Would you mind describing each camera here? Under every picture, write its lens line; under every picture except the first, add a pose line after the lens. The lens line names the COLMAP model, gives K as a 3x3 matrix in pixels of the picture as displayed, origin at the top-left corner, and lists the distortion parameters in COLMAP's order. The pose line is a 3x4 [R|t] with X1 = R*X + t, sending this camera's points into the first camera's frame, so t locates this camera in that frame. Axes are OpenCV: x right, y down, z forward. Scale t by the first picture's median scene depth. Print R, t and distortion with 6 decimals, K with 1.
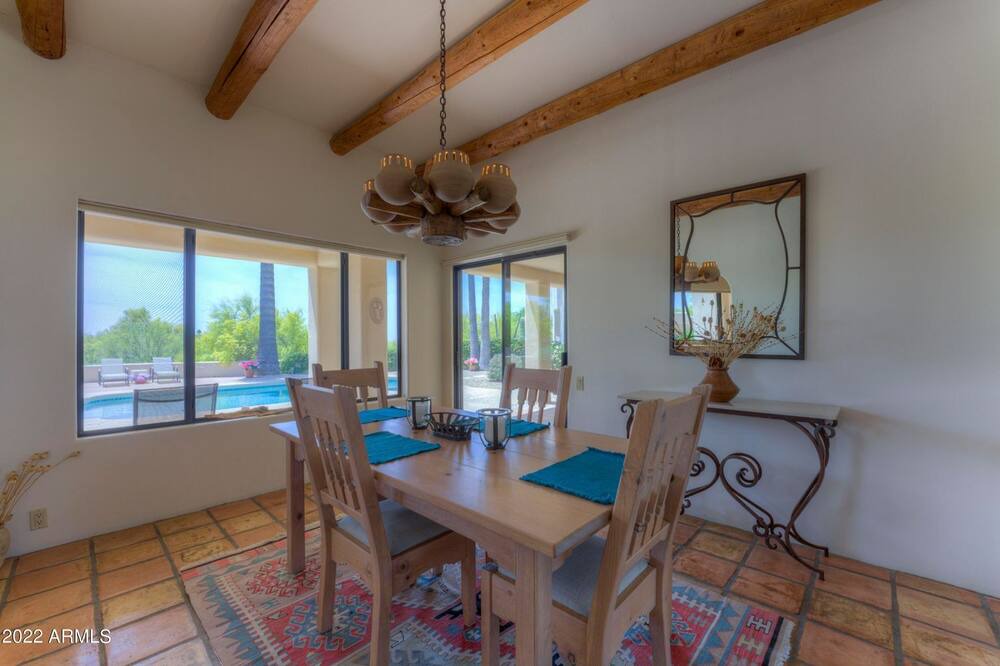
lens RADIAL K [[407.3, 0, 498.7], [0, 407.3, 334.9], [0, 0, 1]] dist [-0.000542, -0.000058]
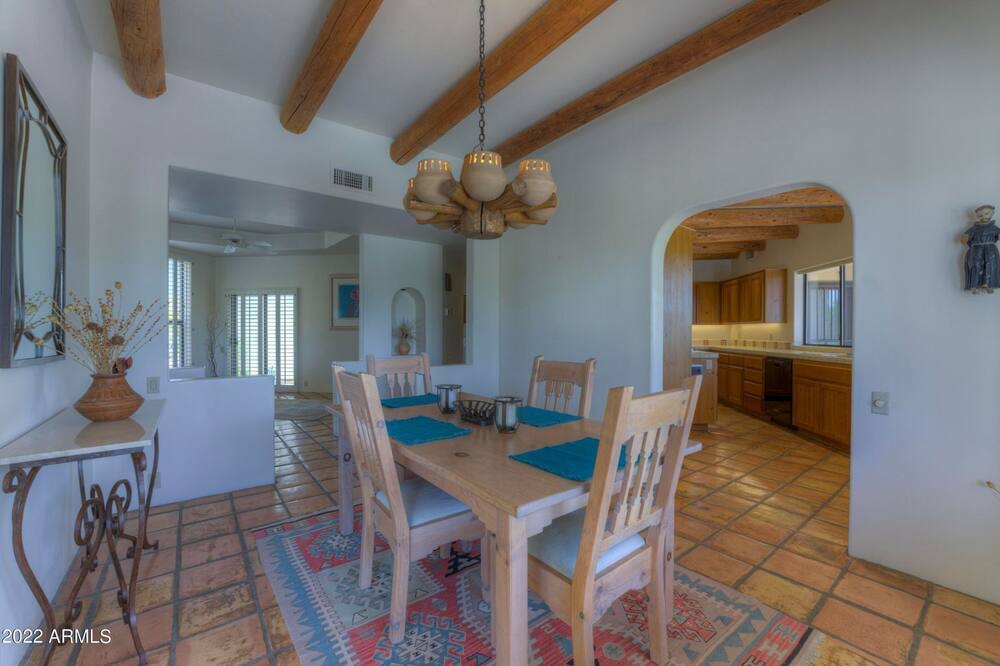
lens RADIAL K [[407.3, 0, 499.1], [0, 407.3, 333.0], [0, 0, 1]] dist [-0.000542, -0.000058]
pose [[-0.986330, 0.007571, 0.164606, -0.348574], [0.007213, 0.999970, -0.002773, 0.013382], [-0.164622, -0.001548, -0.986355, 2.029217]]
